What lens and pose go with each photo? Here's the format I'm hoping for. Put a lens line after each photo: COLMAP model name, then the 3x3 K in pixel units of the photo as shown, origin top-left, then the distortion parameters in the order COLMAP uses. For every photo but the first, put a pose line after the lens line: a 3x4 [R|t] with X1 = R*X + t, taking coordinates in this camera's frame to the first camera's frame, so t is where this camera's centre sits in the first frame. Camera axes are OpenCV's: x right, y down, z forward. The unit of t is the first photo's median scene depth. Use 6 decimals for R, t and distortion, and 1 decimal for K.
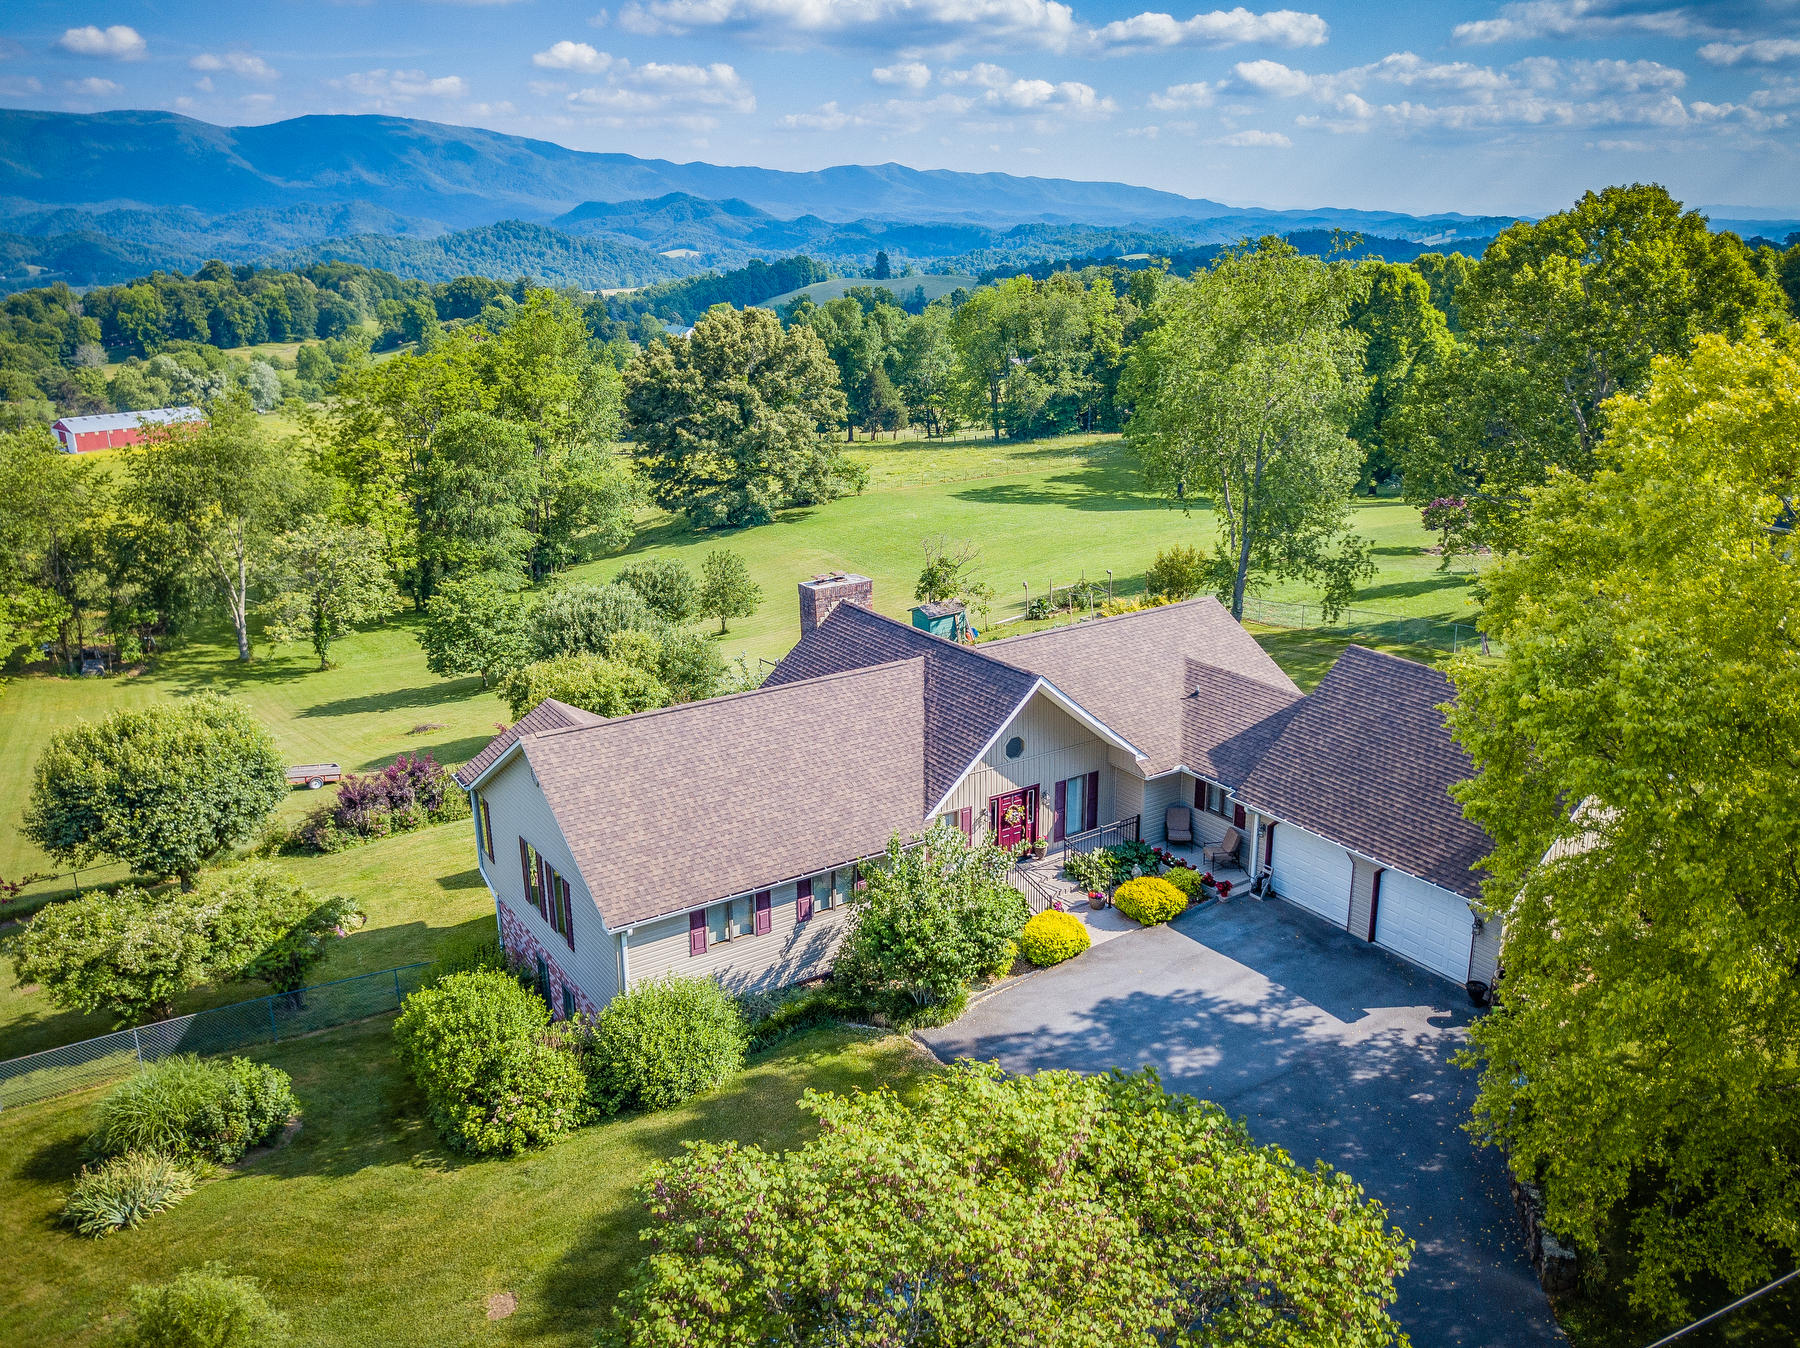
lens RADIAL K [[1456.6, 0, 894.6], [0, 1456.6, 682.6], [0, 0, 1]] dist [0.030567, -0.007162]
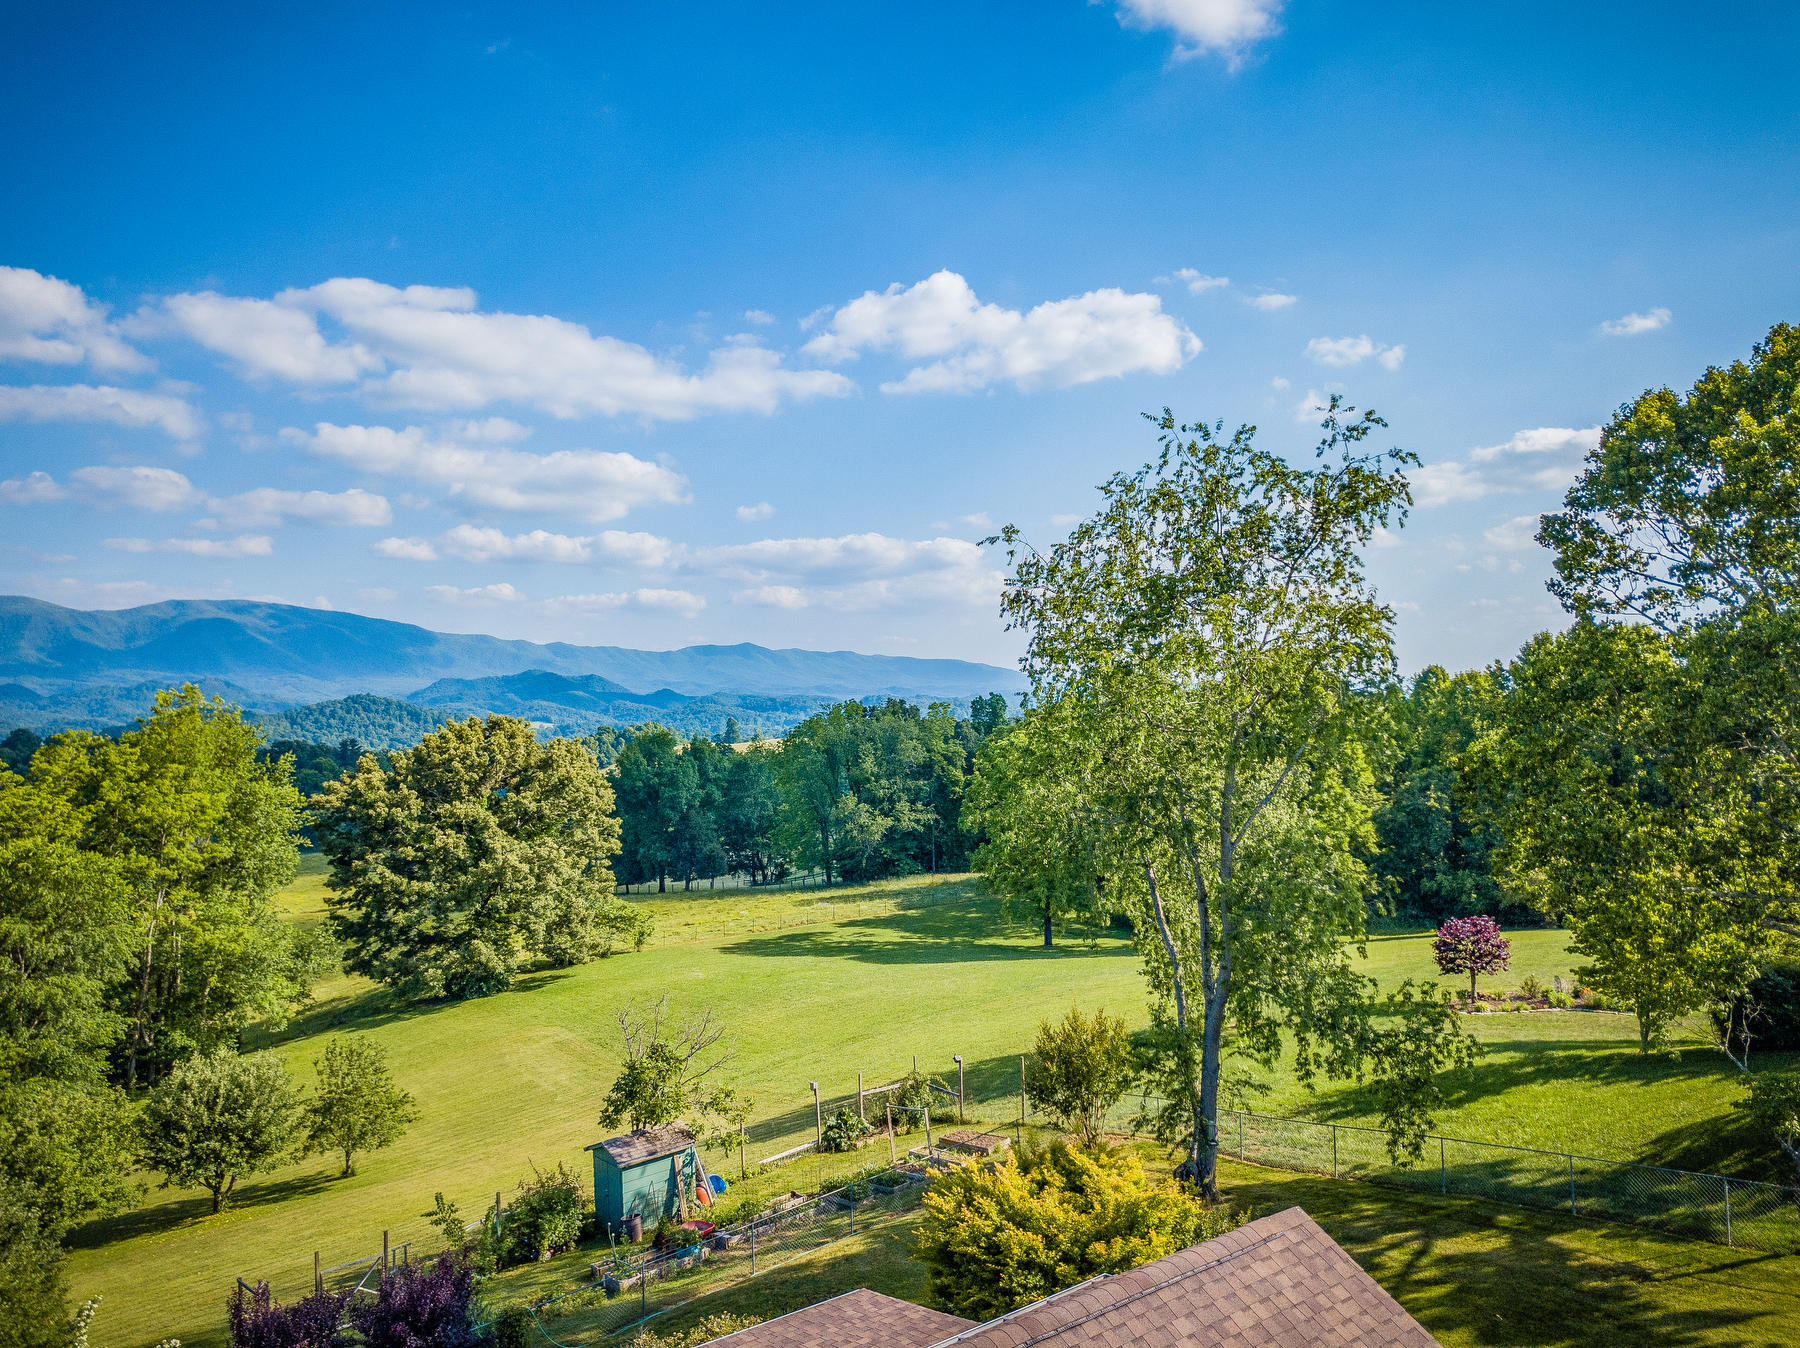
lens RADIAL K [[1434.7, 0, 901.6], [0, 1434.7, 675.0], [0, 0, 1]] dist [-0.003294, -0.001308]
pose [[0.994481, -0.010827, 0.104356, 0.038292], [0.043231, 0.948583, -0.313562, -0.023729], [-0.095595, 0.316343, 0.943816, 0.232608]]
